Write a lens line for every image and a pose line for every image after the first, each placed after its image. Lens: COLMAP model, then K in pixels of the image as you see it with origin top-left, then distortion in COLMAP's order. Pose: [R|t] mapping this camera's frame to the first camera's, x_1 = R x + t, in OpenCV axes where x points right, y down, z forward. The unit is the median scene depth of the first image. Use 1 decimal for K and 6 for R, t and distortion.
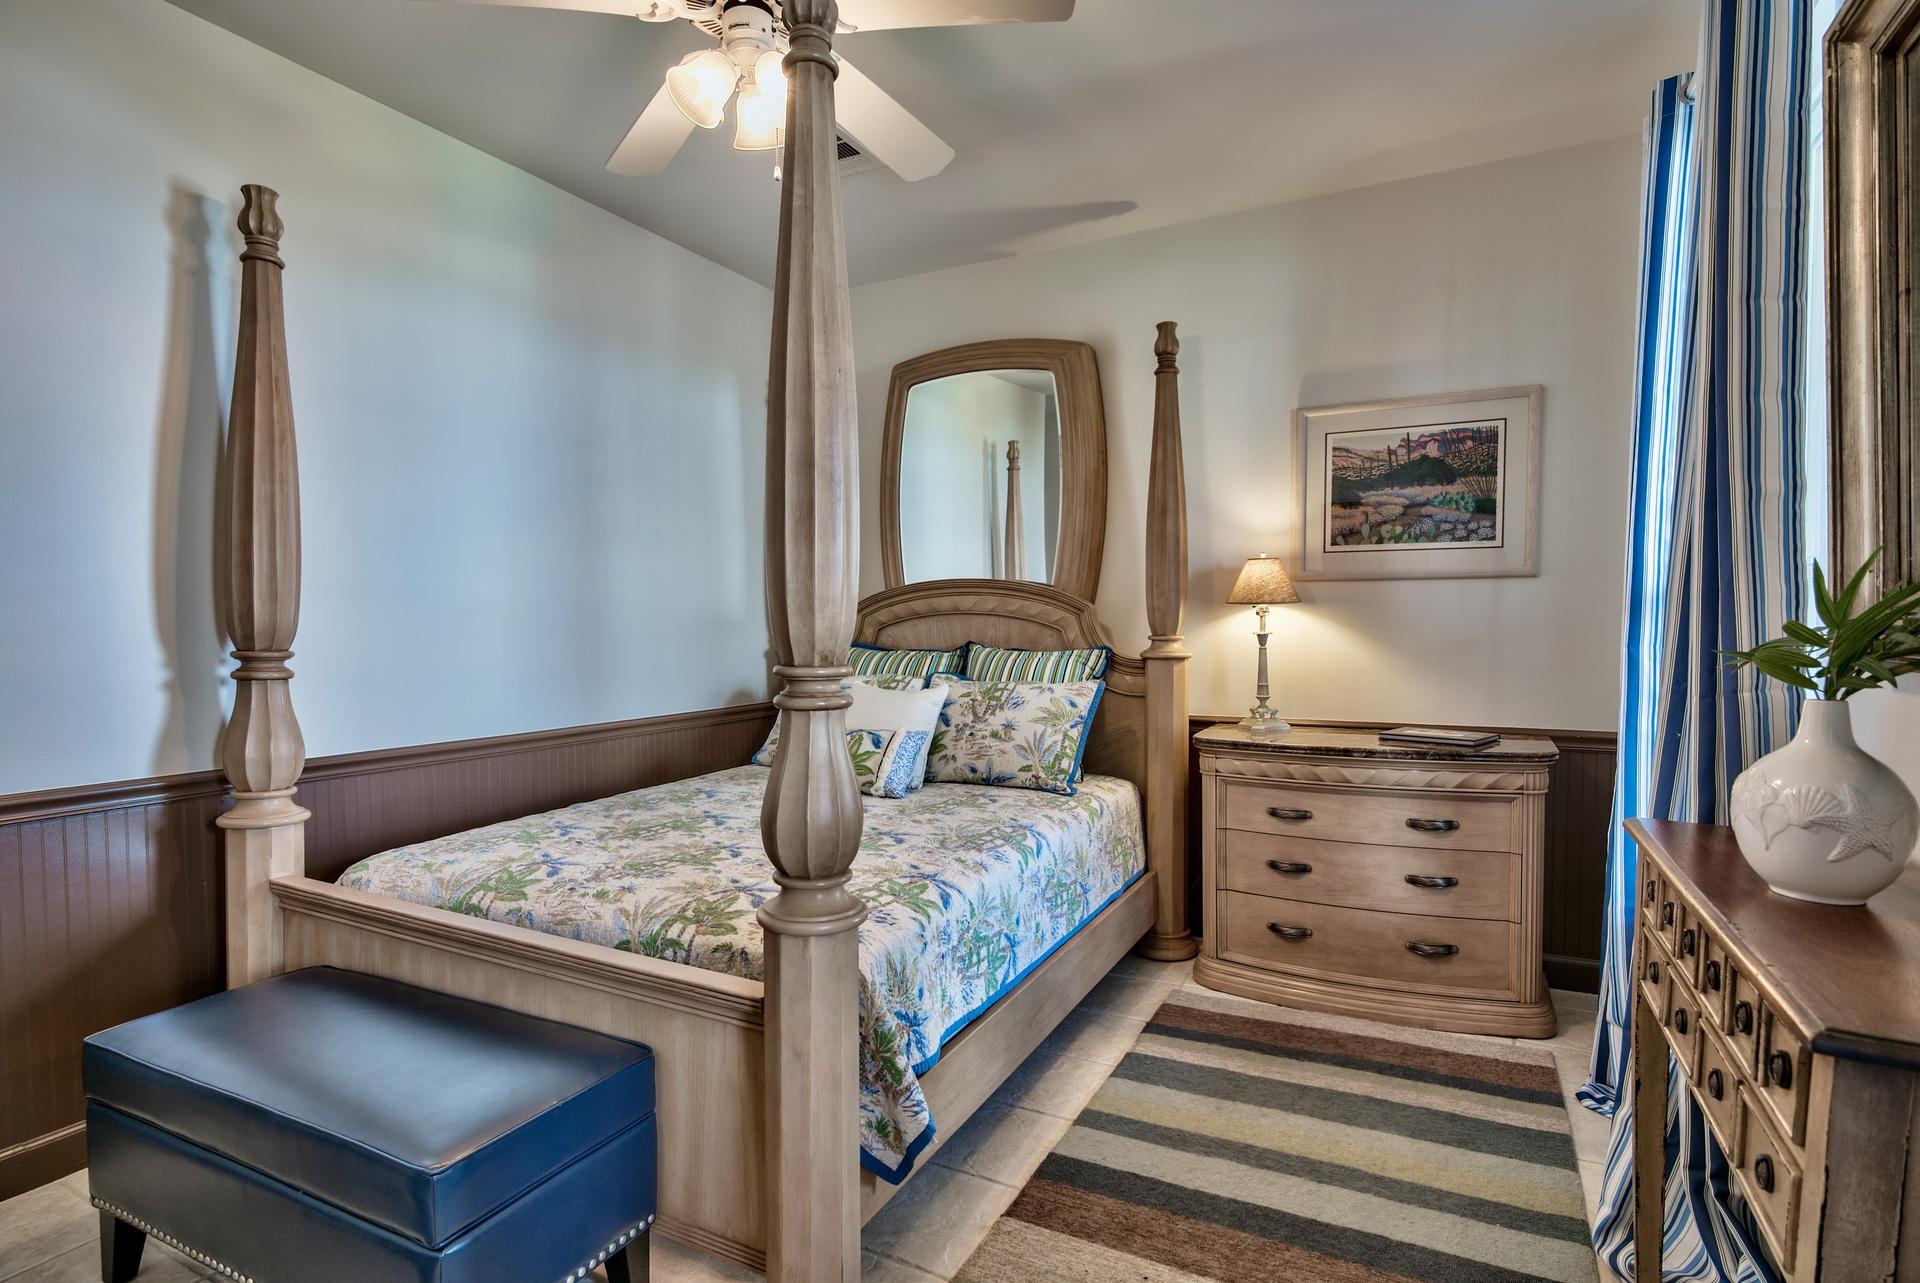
lens RADIAL K [[950.1, 0, 967.2], [0, 950.1, 634.7], [0, 0, 1]] dist [-0.000086, -0.000191]
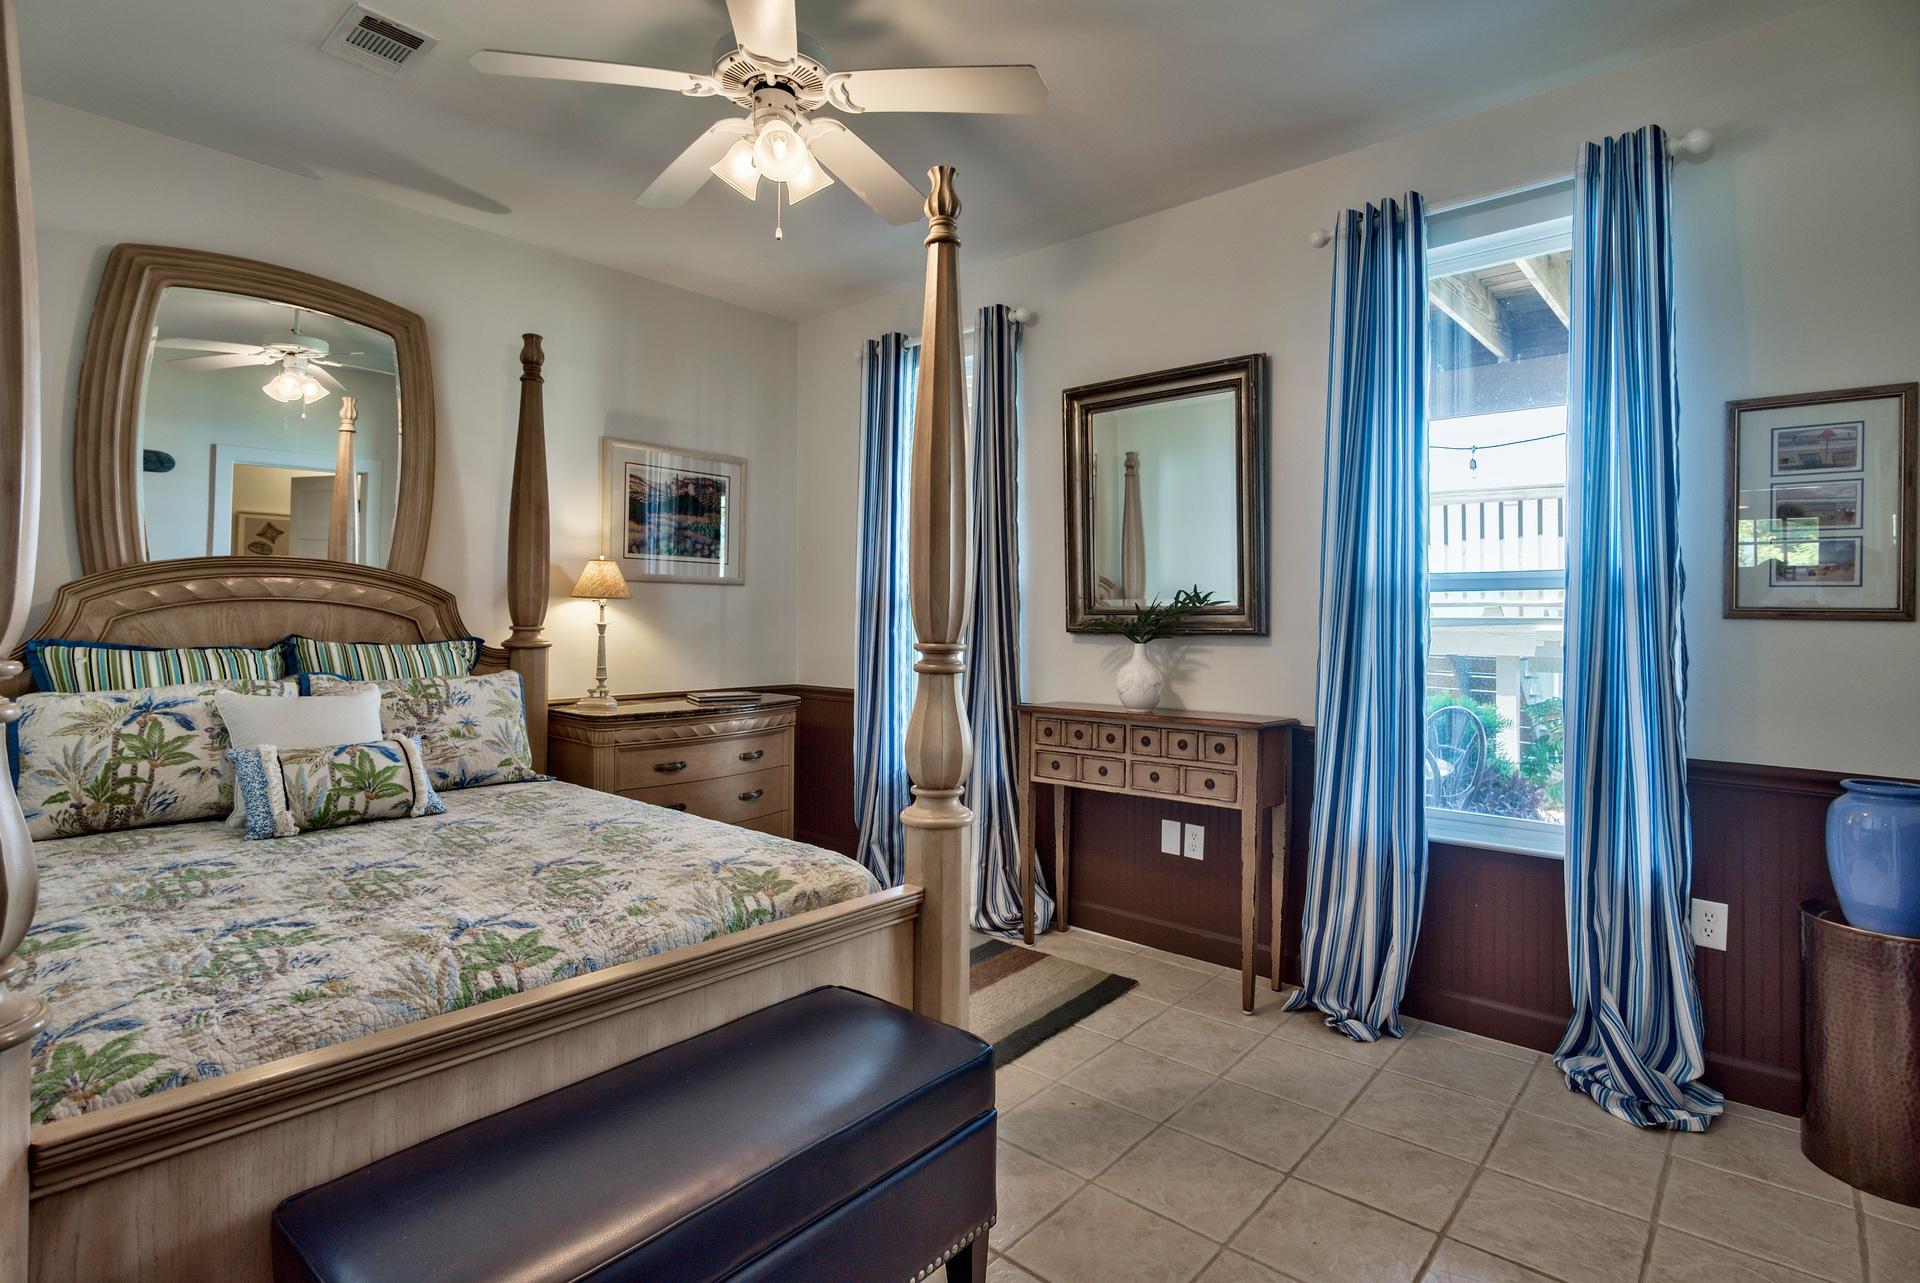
lens RADIAL K [[945.1, 0, 963.5], [0, 945.1, 591.4], [0, 0, 1]] dist [0.000417, -0.000132]
pose [[0.239780, 0.032572, 0.970281, -0.731198], [0.006013, 0.999368, -0.035034, 0.002127], [-0.970809, 0.014235, 0.239433, 0.293556]]
